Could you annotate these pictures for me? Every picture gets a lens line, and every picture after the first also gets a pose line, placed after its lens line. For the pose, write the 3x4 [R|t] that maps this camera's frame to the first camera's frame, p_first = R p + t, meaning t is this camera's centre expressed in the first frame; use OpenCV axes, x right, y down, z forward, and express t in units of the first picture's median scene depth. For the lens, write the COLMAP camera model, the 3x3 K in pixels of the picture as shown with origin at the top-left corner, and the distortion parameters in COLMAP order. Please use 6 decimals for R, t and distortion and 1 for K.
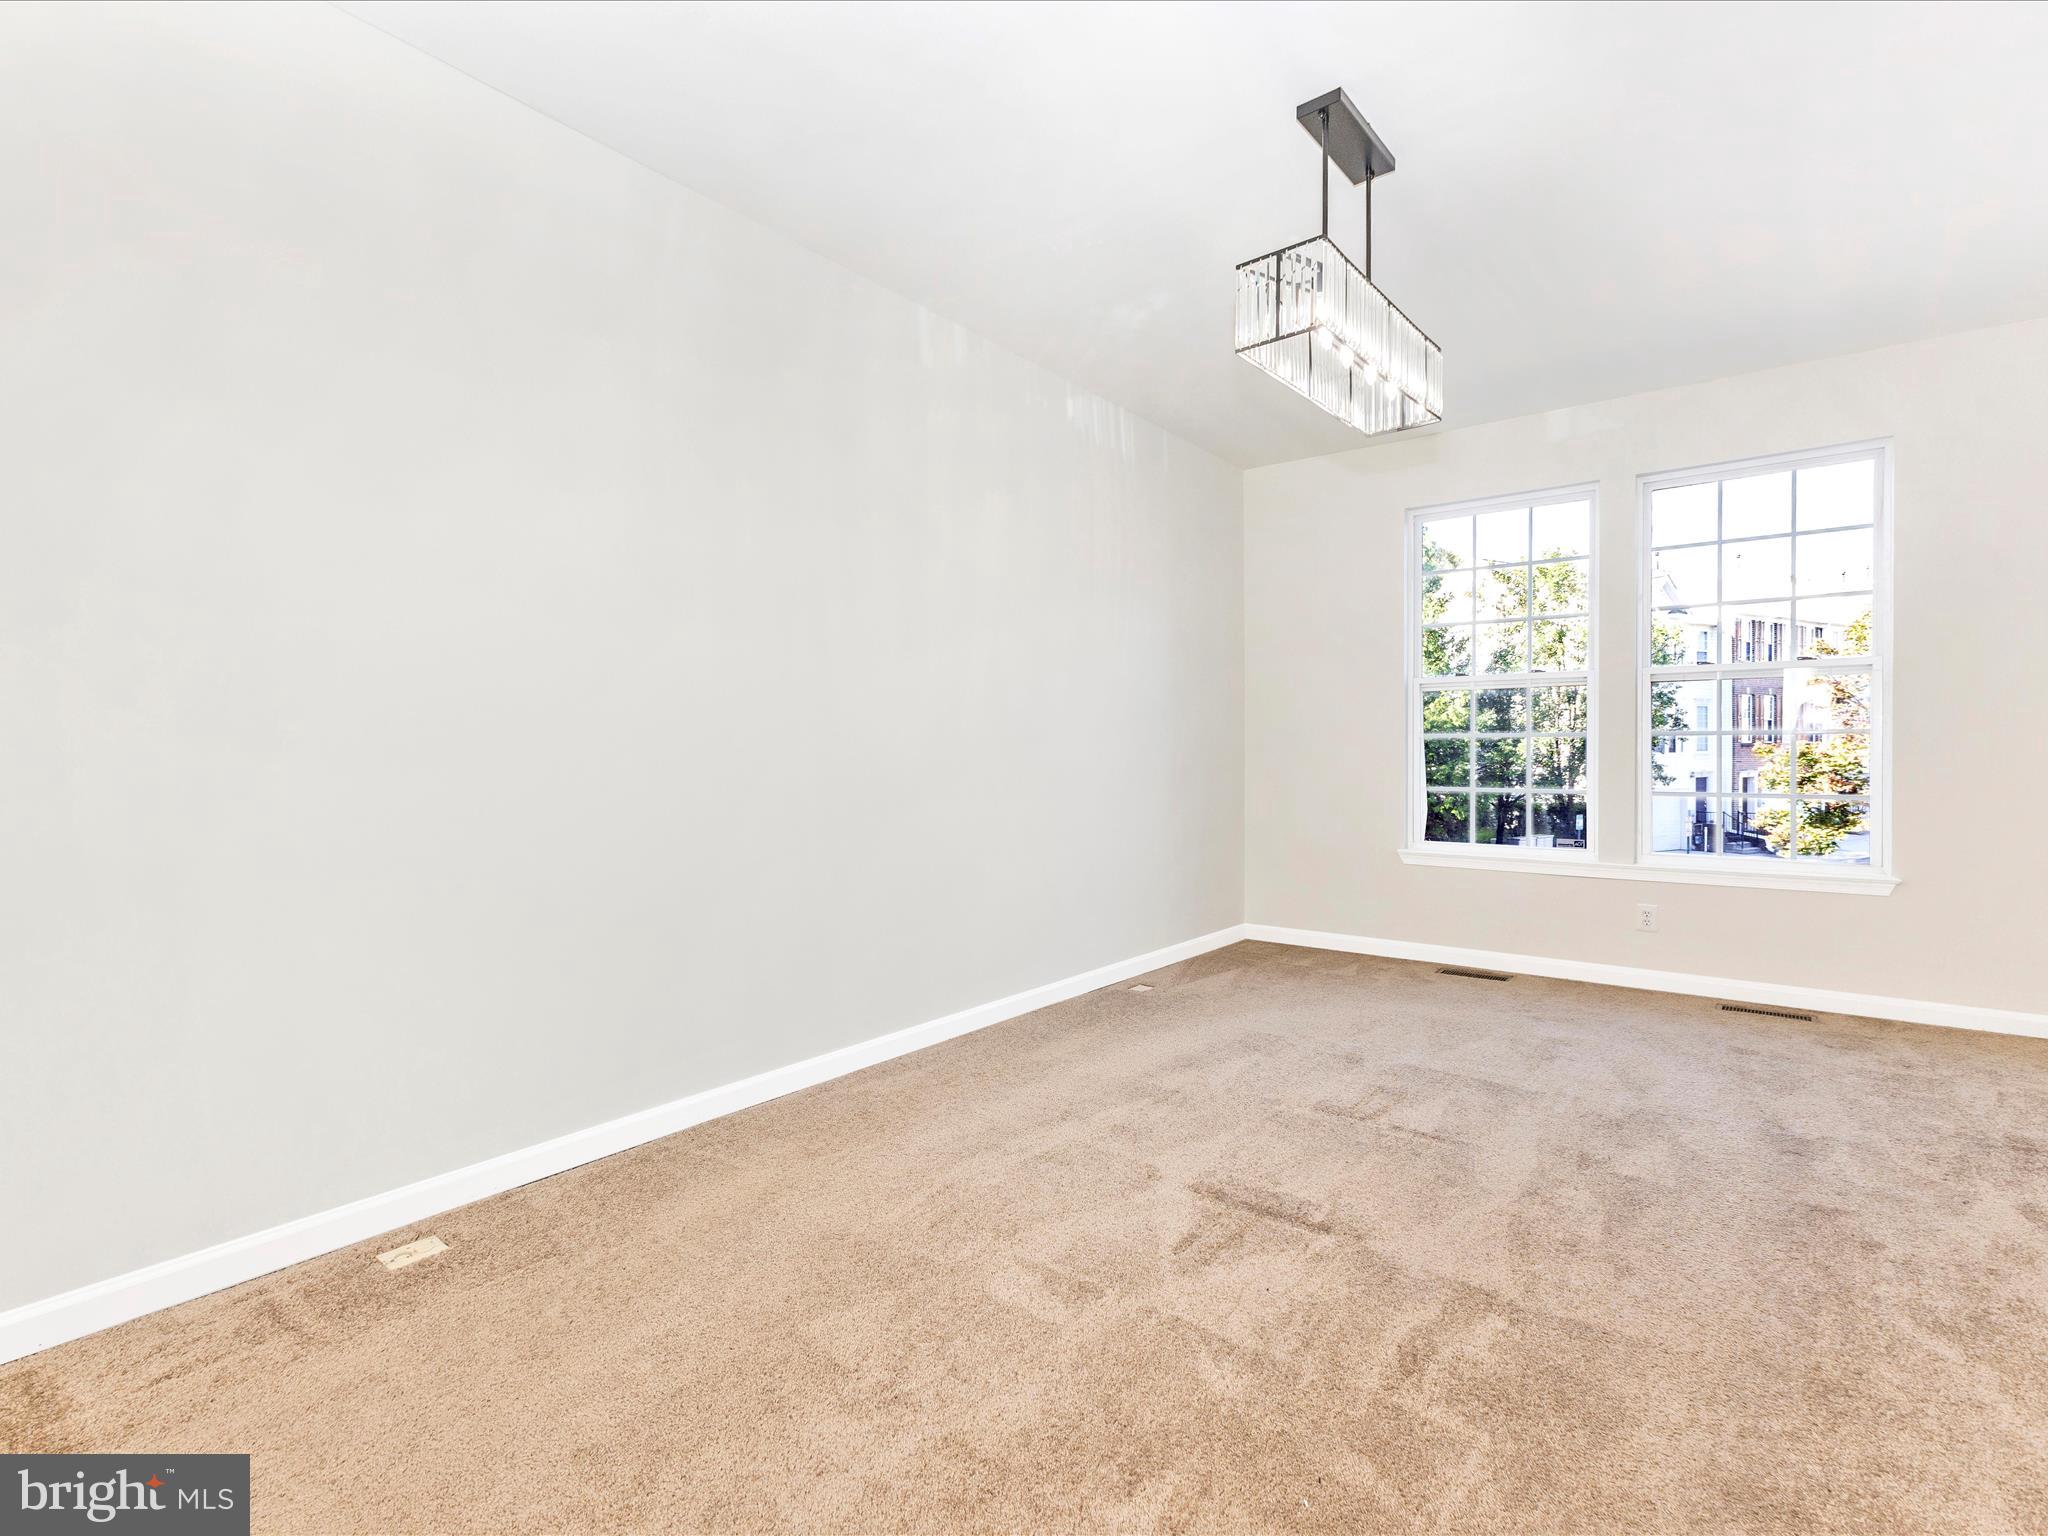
lens RADIAL K [[1000.6, 0, 1026.0], [0, 1000.6, 752.8], [0, 0, 1]] dist [0.003222, -0.001183]
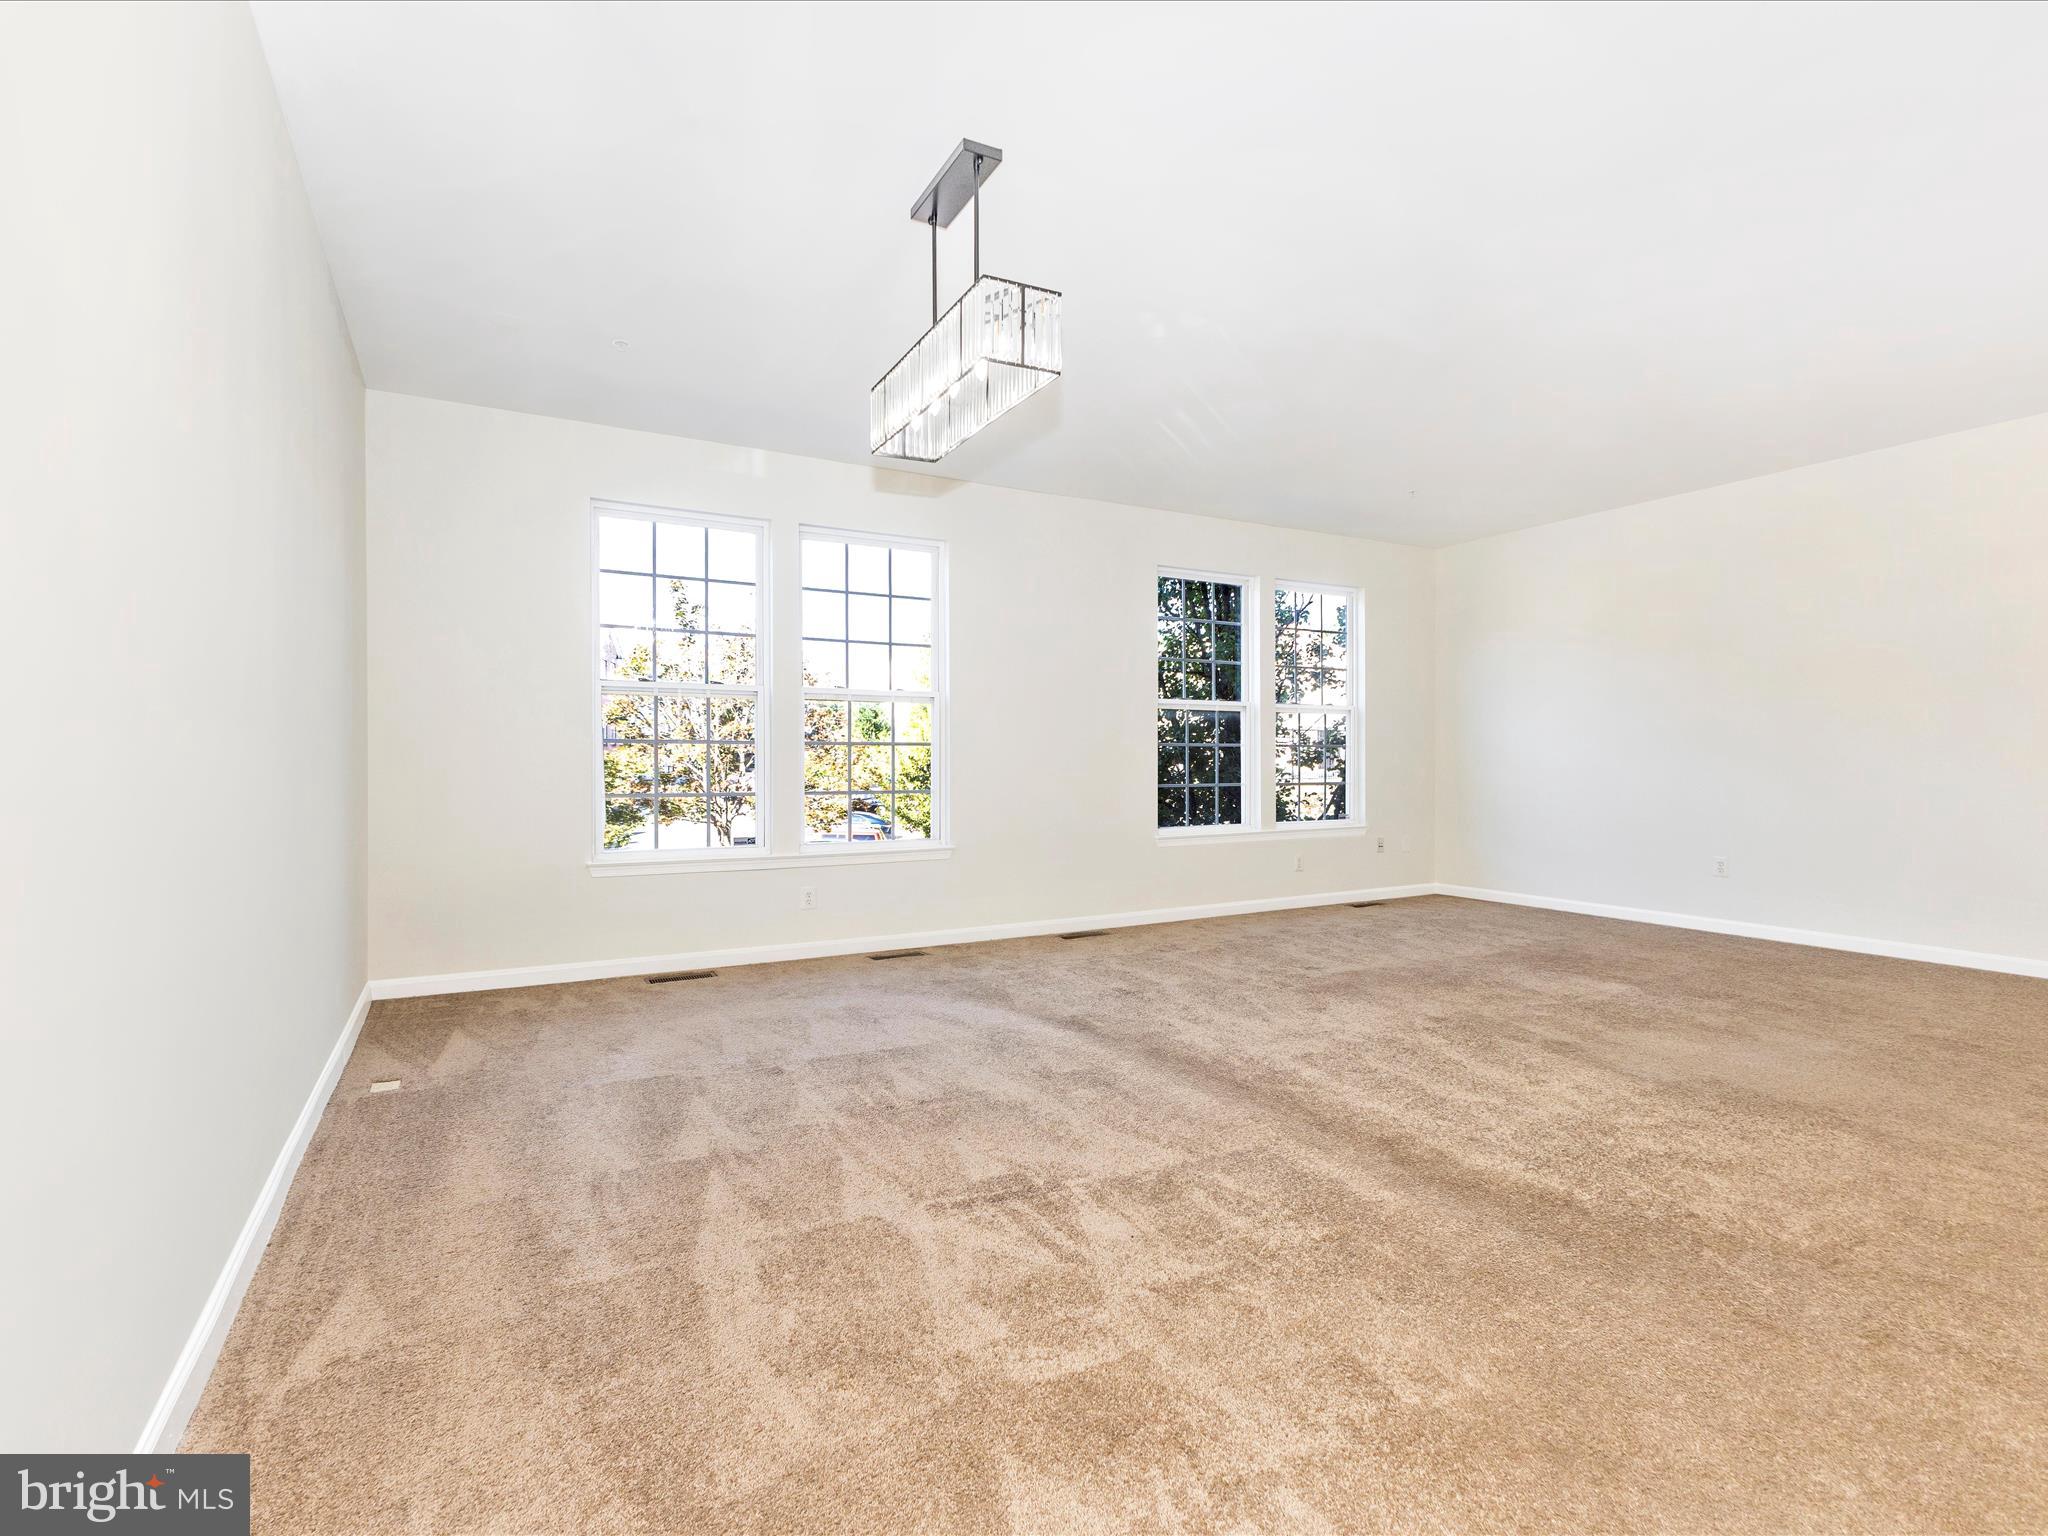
lens RADIAL K [[999.8, 0, 1030.1], [0, 999.8, 759.7], [0, 0, 1]] dist [0.019328, -0.000336]
pose [[0.383605, 0.003985, 0.923489, -0.441399], [-0.003051, 0.999991, -0.003047, 0.004262], [-0.923492, -0.001649, 0.383613, 0.354863]]
